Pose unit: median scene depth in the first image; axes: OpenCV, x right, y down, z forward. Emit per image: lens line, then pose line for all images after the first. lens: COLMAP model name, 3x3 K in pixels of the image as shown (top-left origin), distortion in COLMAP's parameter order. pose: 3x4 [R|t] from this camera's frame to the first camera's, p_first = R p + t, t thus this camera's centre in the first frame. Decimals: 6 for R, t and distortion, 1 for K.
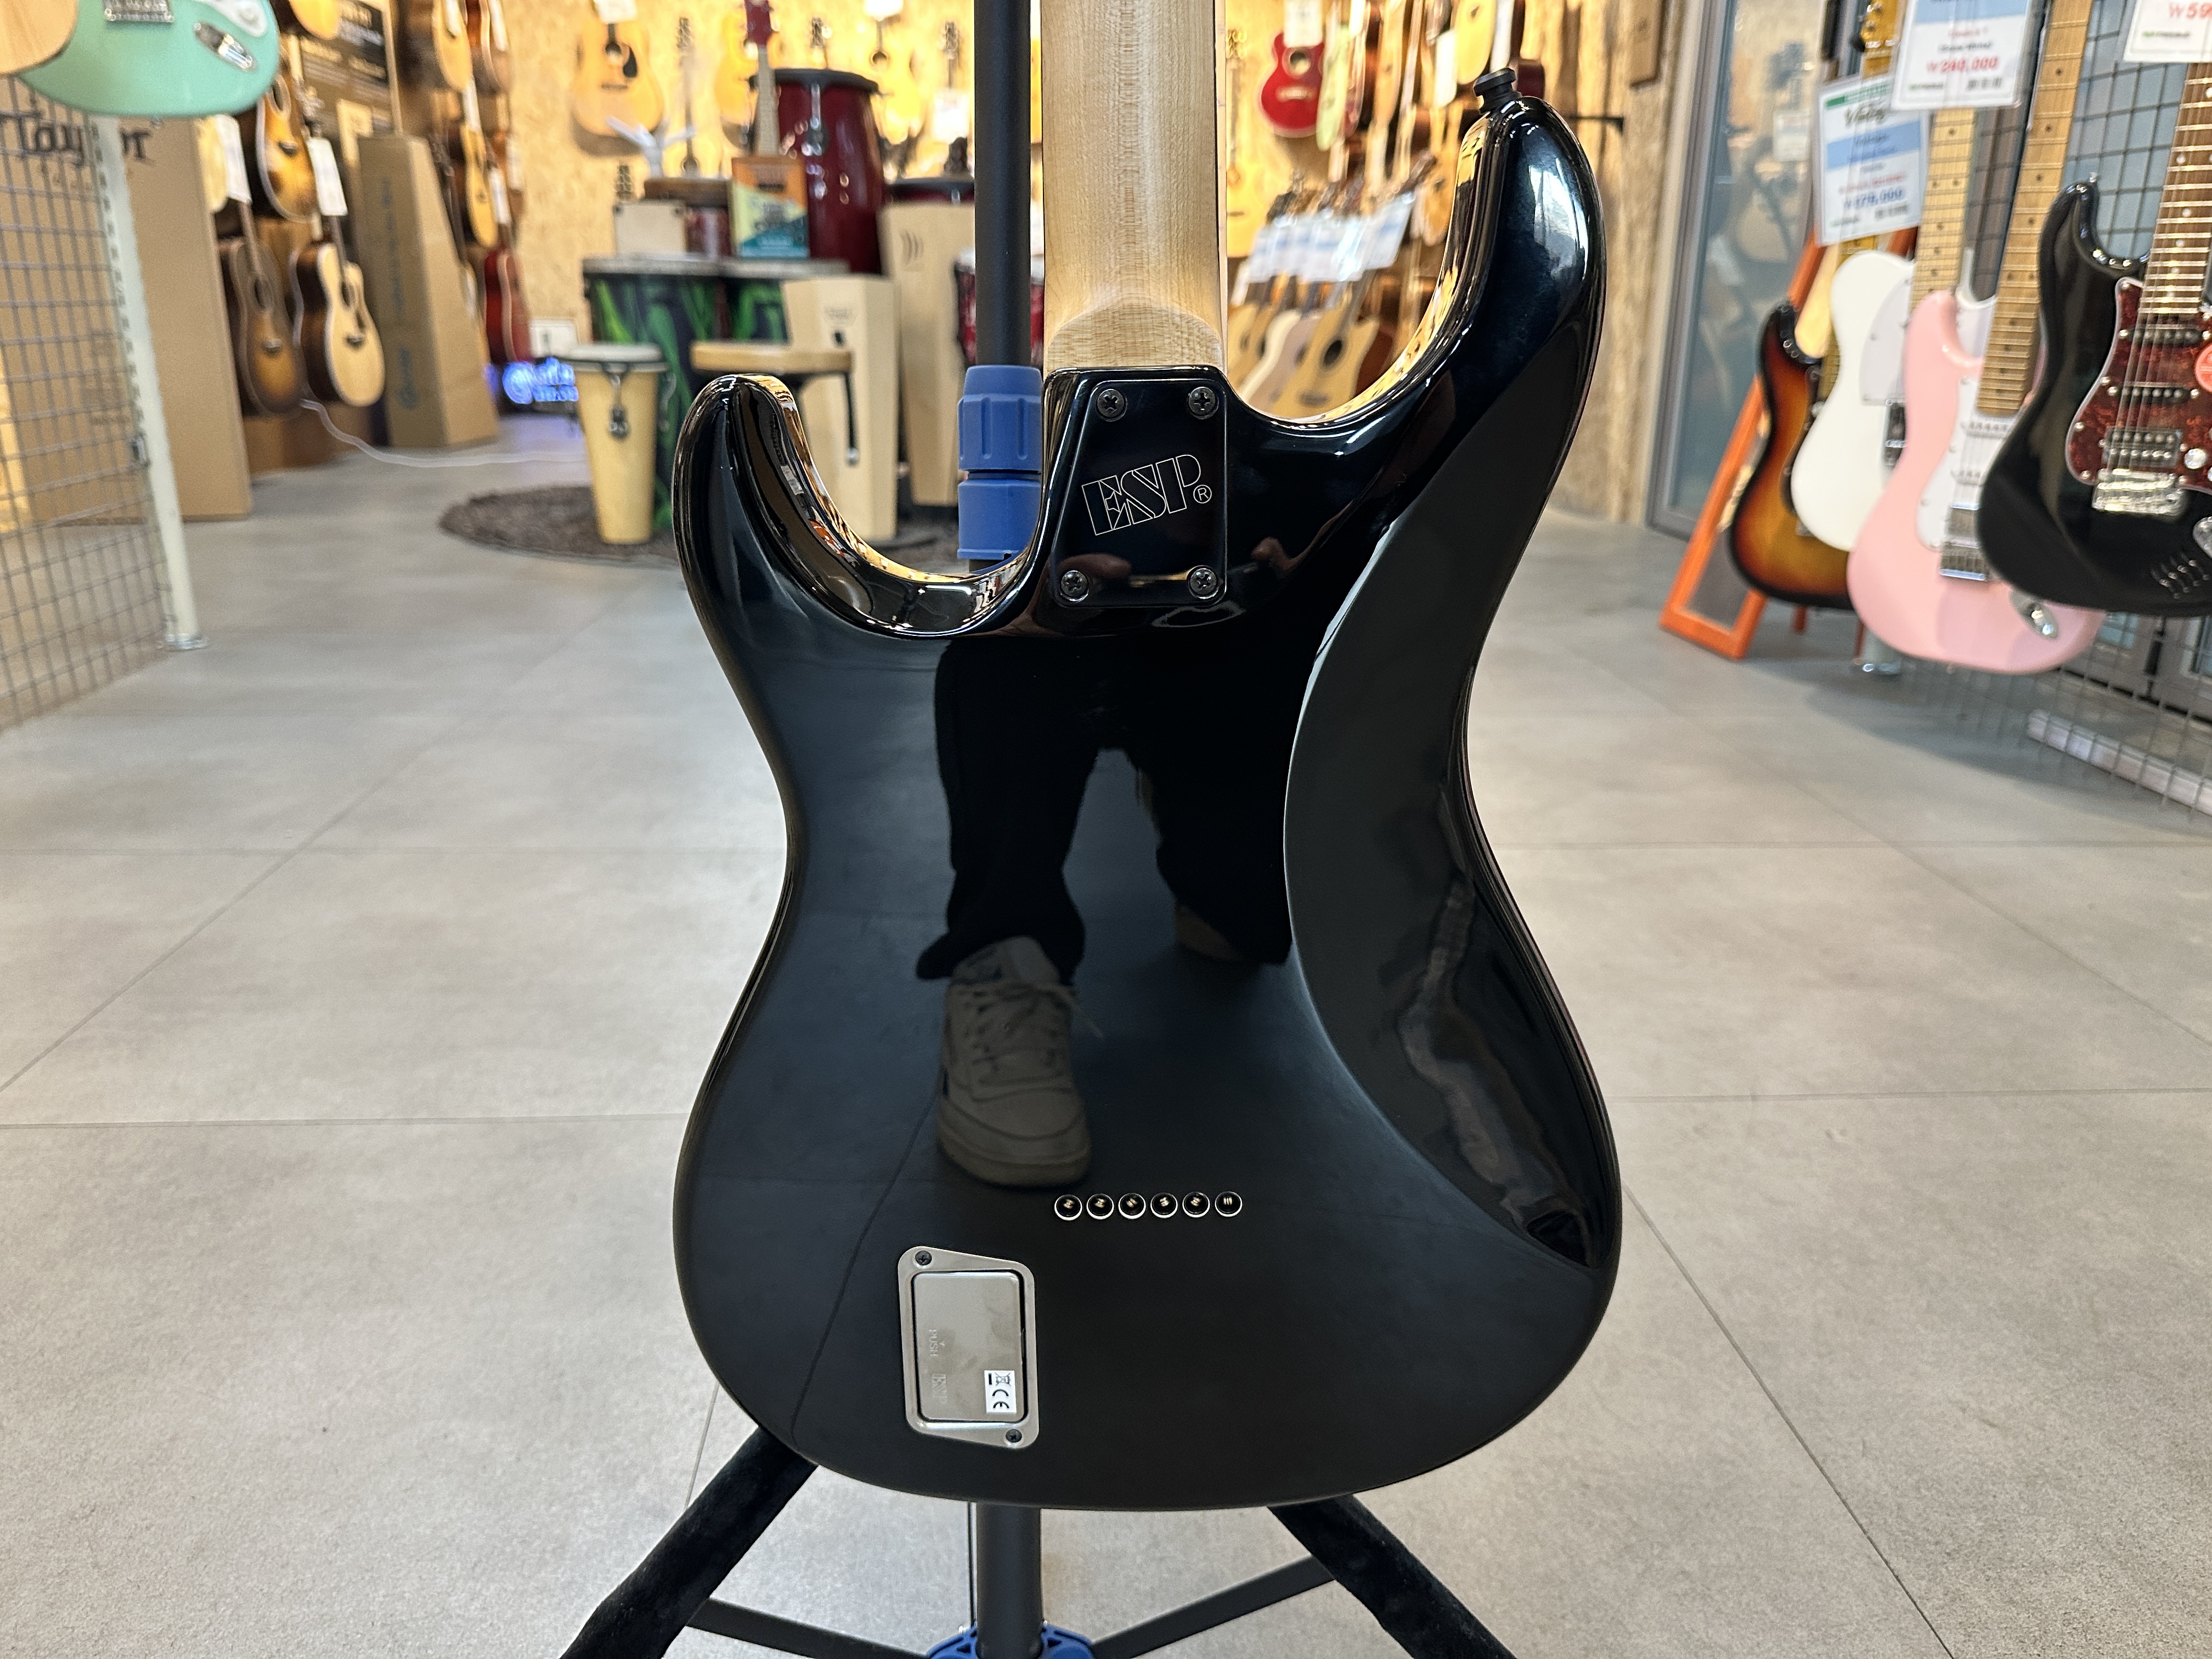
lens RADIAL K [[1580.6, 0, 1100.3], [0, 1580.6, 821.6], [0, 0, 1]] dist [-0.010768, -0.013604]
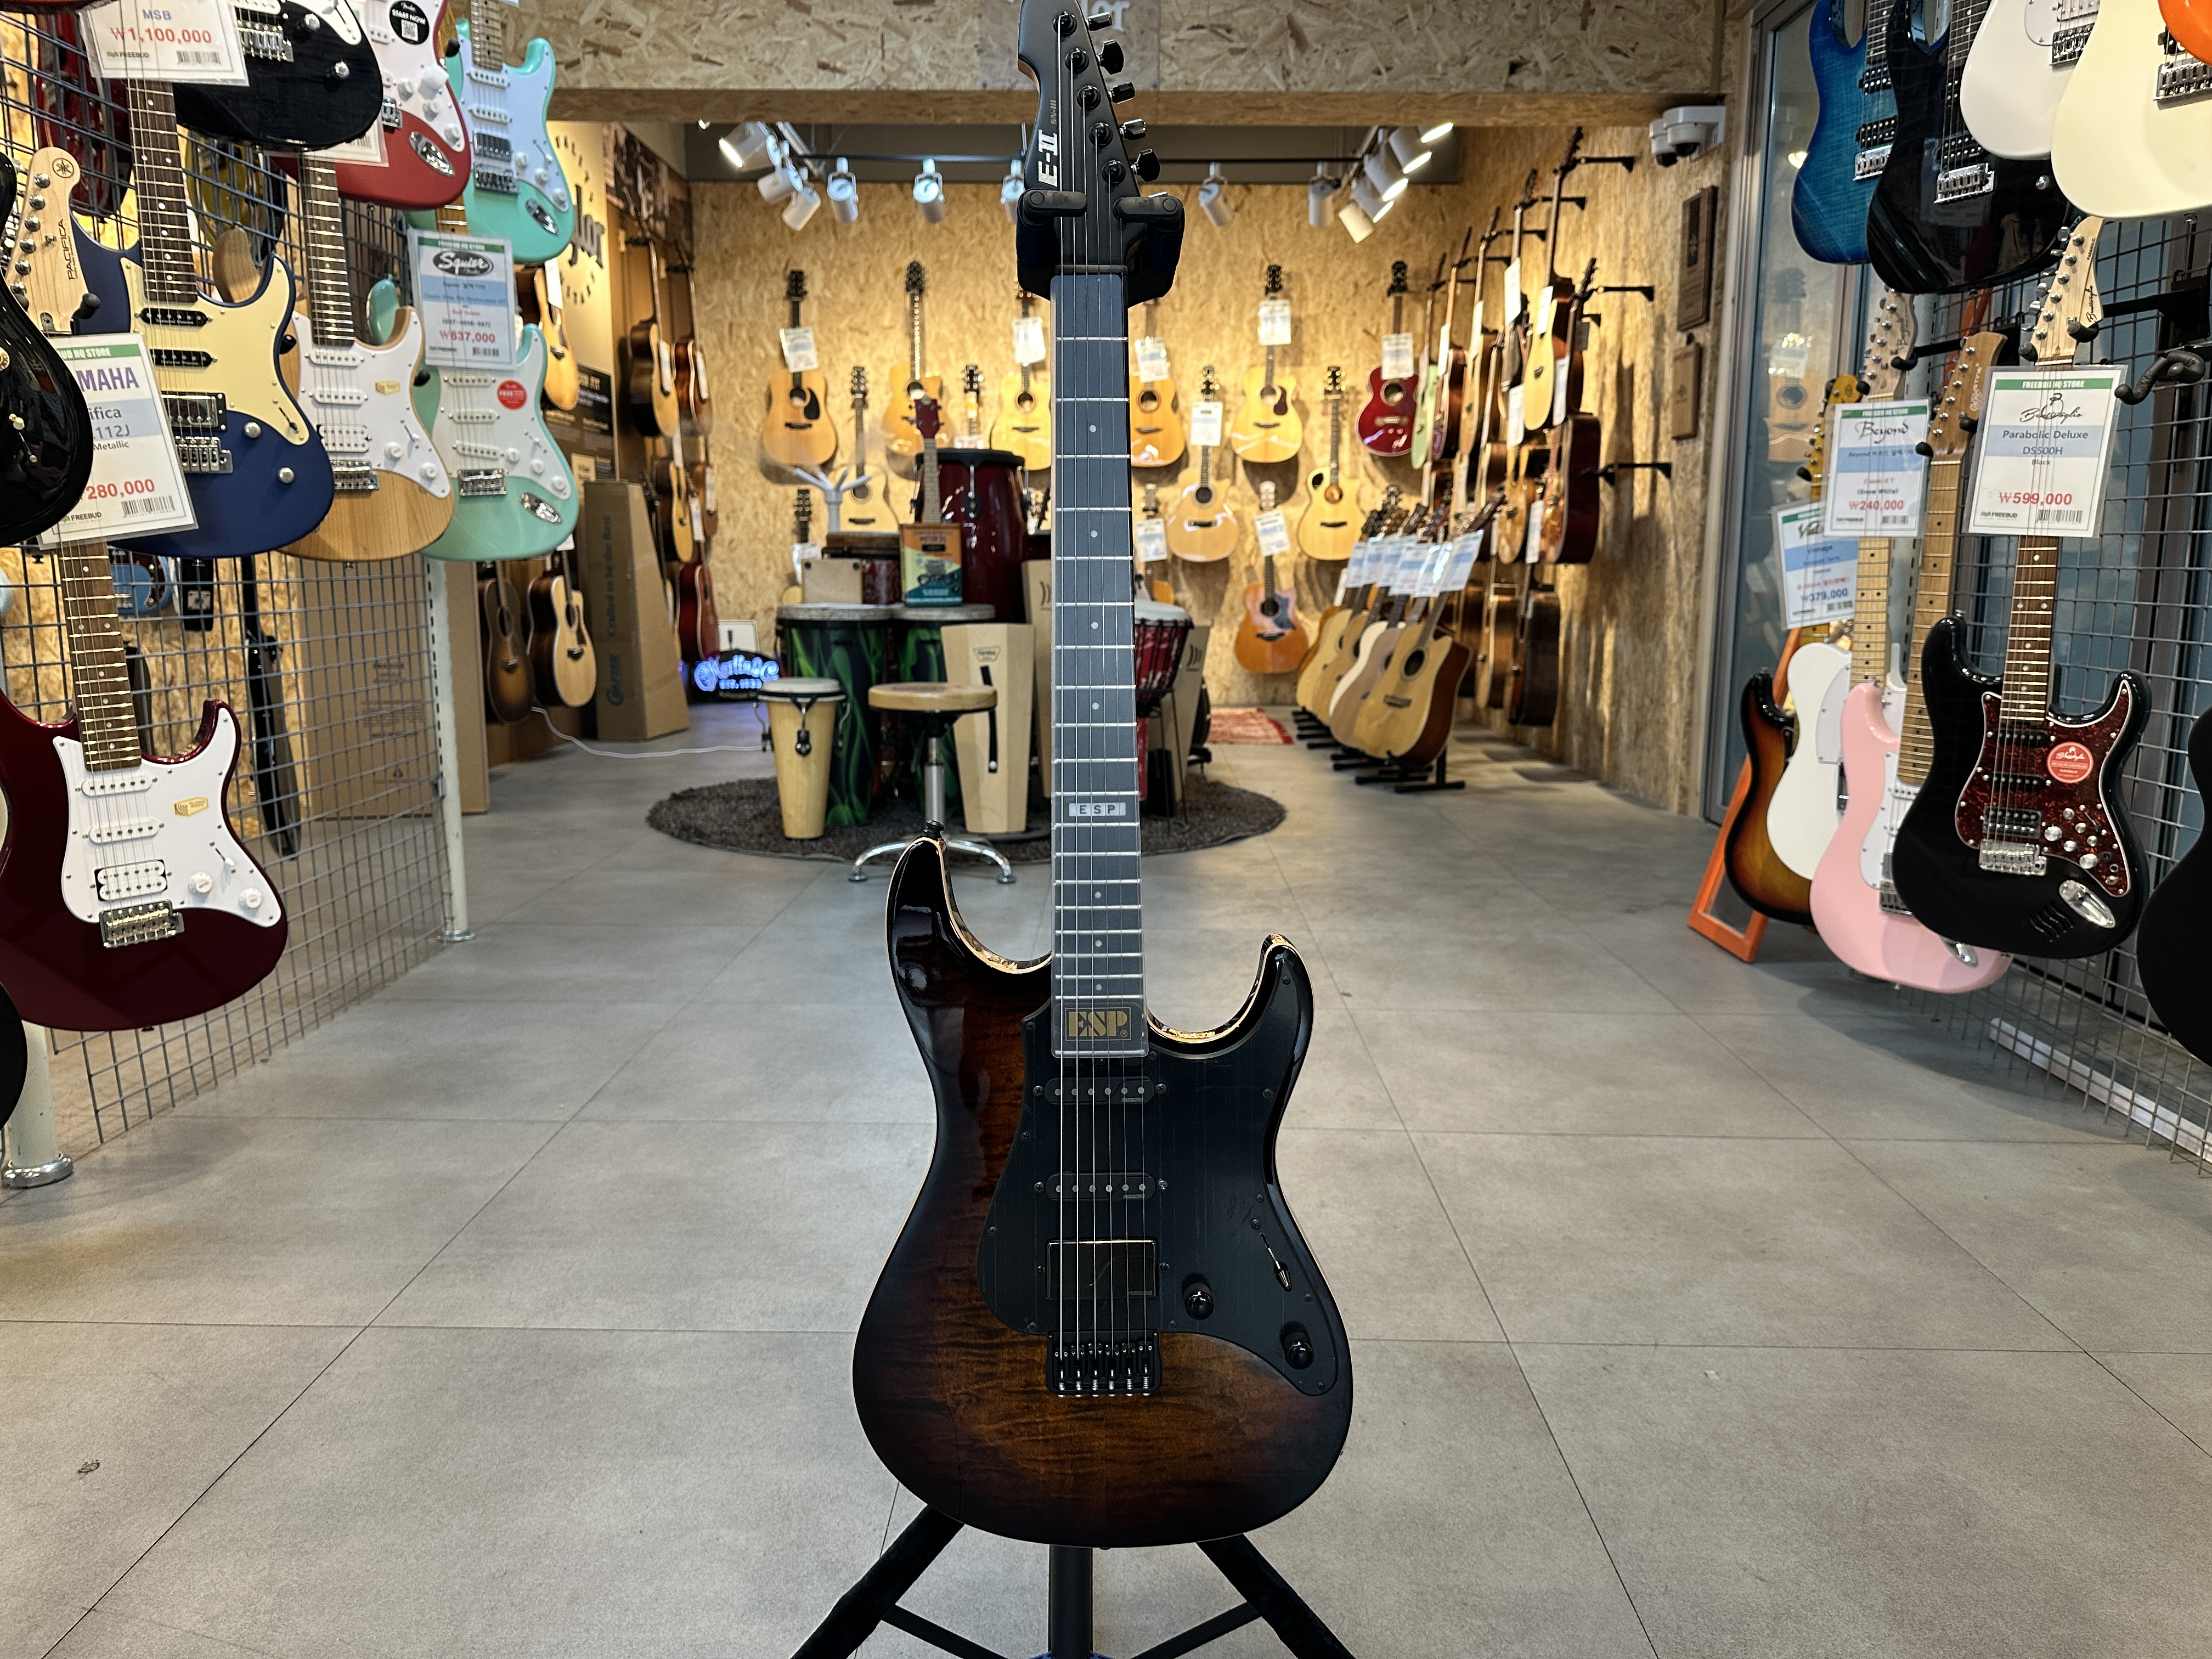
lens RADIAL K [[1580.6, 0, 1094.7], [0, 1580.6, 818.5], [0, 0, 1]] dist [-0.010768, -0.013604]
pose [[0.996184, 0.003367, -0.087209, 0.037510], [-0.016272, 0.988898, -0.147702, -0.038223], [0.085743, 0.148558, 0.985180, -0.263897]]
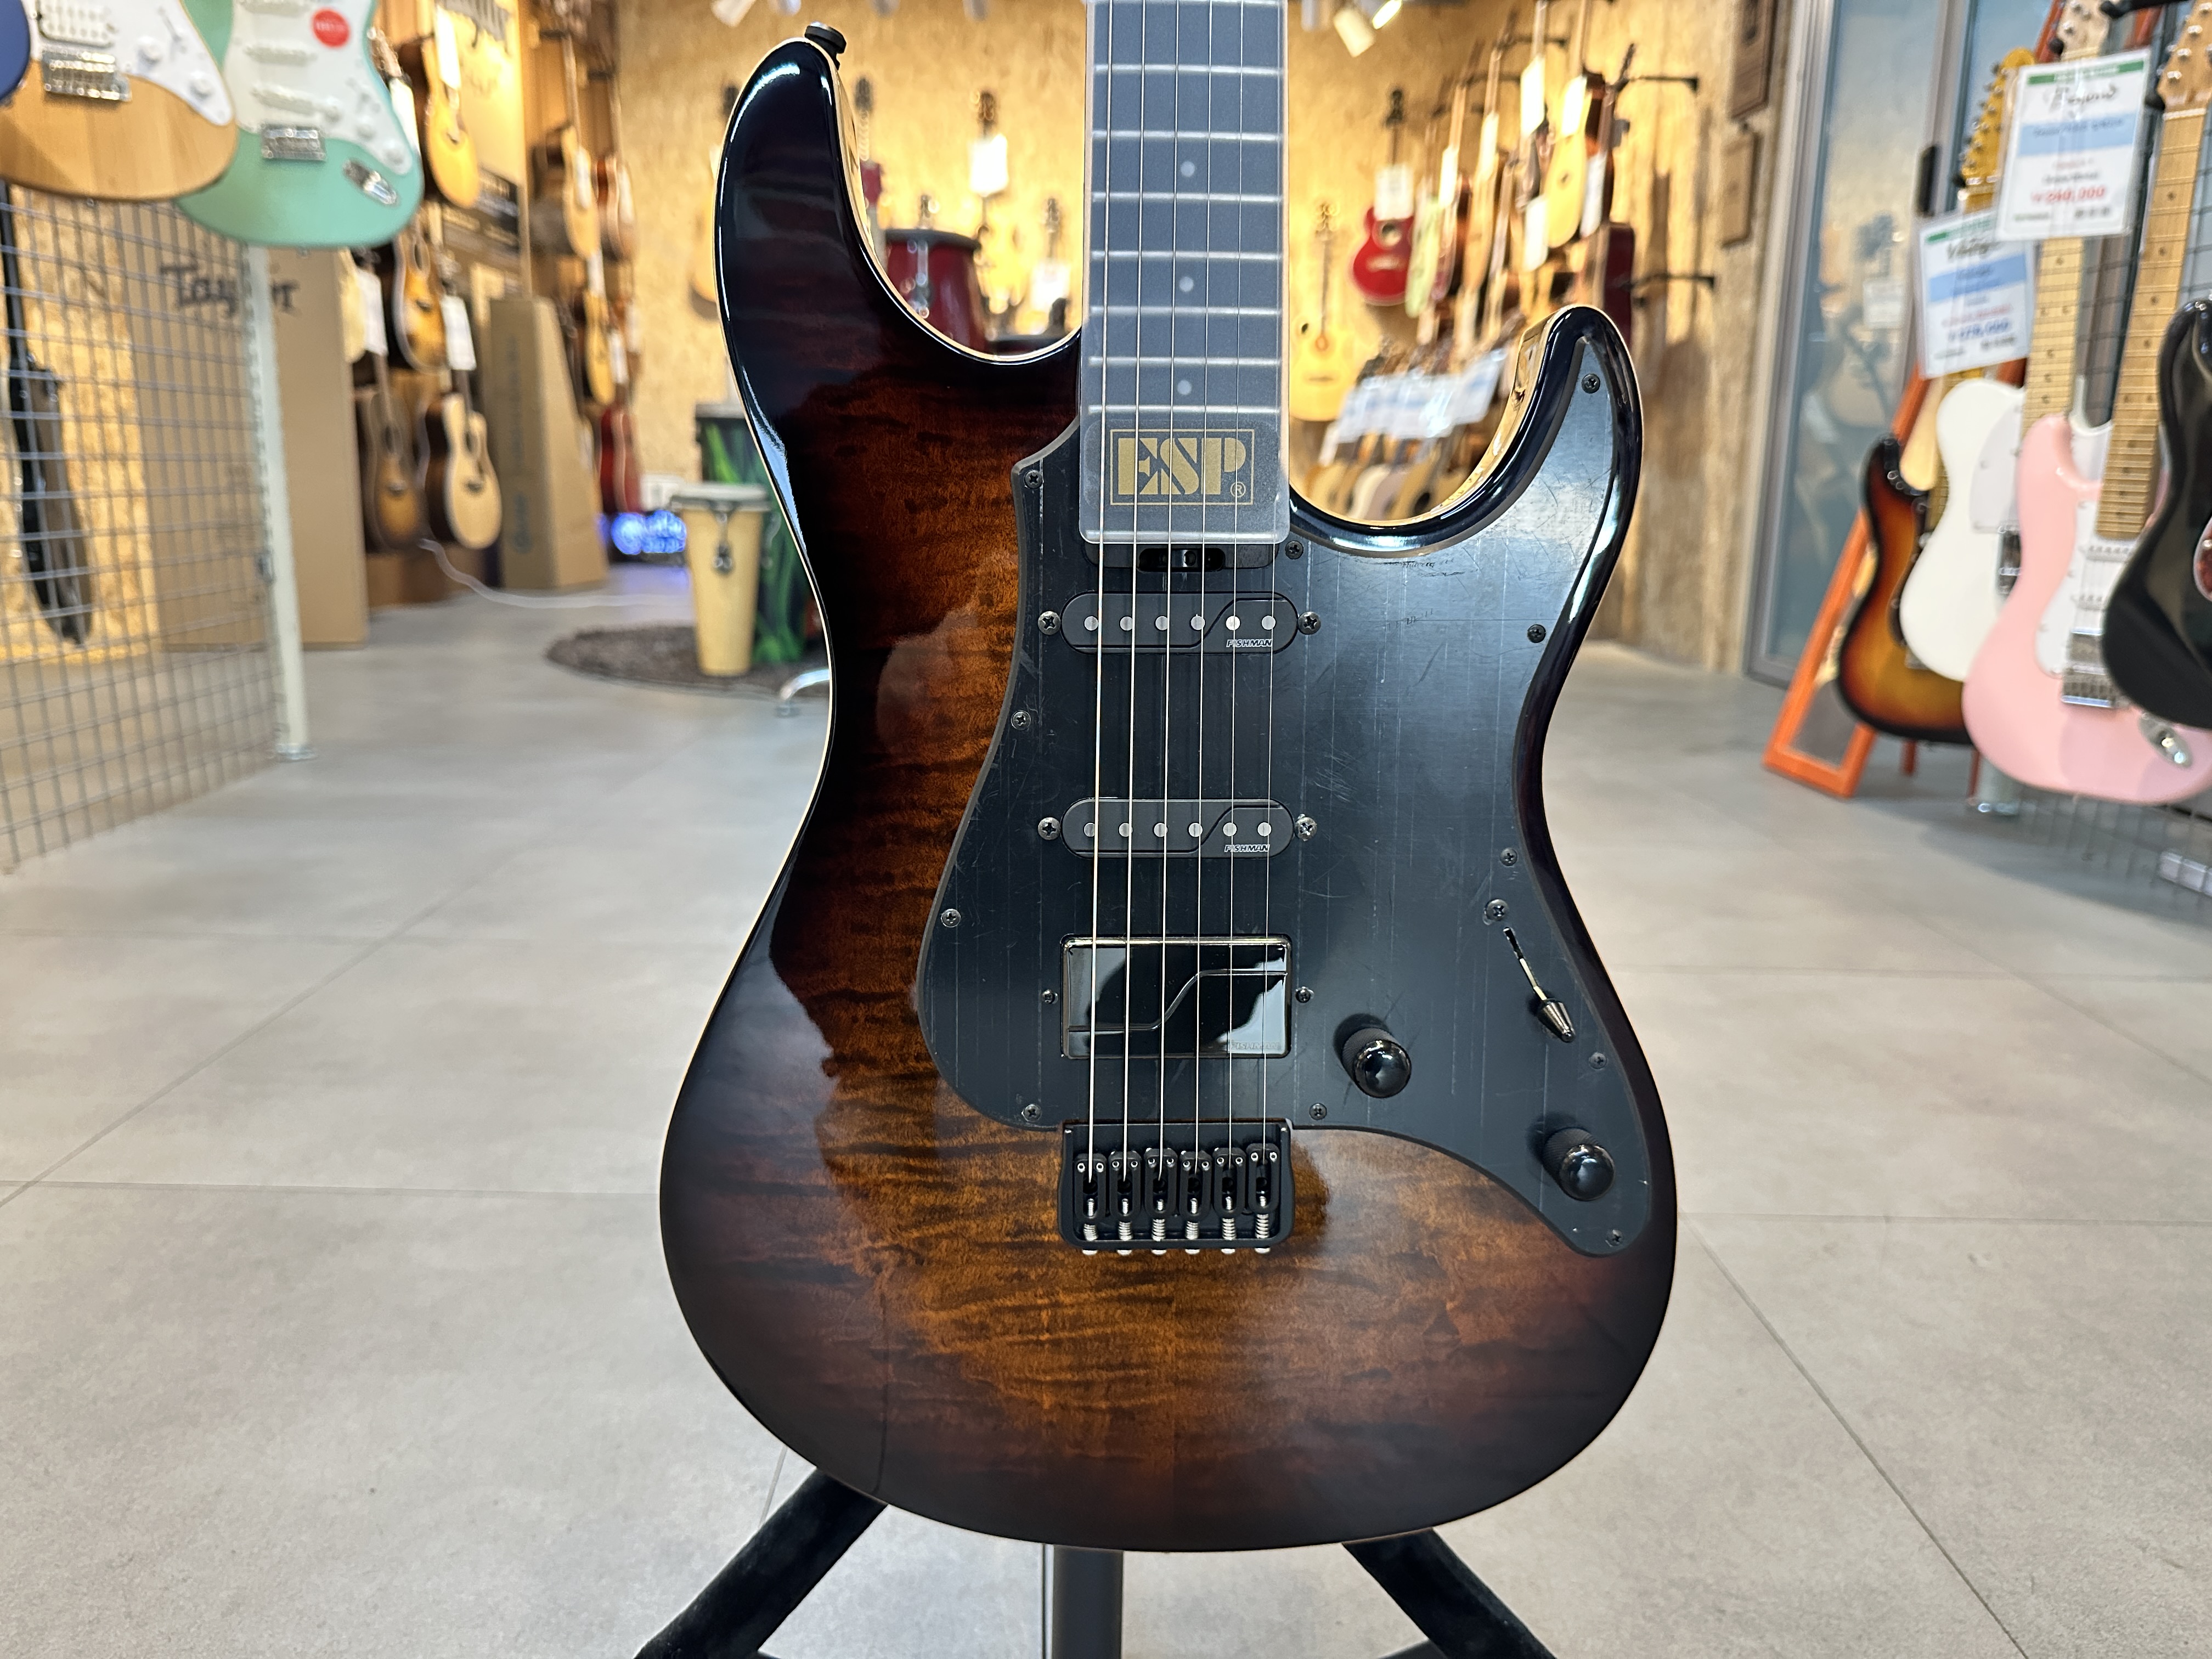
lens RADIAL K [[1580.6, 0, 1088.9], [0, 1580.6, 833.0], [0, 0, 1]] dist [-0.010768, -0.013604]
pose [[0.998085, 0.019389, -0.058739, -0.004626], [-0.024947, 0.995124, -0.095426, 0.030824], [0.056603, 0.096708, 0.993702, 0.016080]]
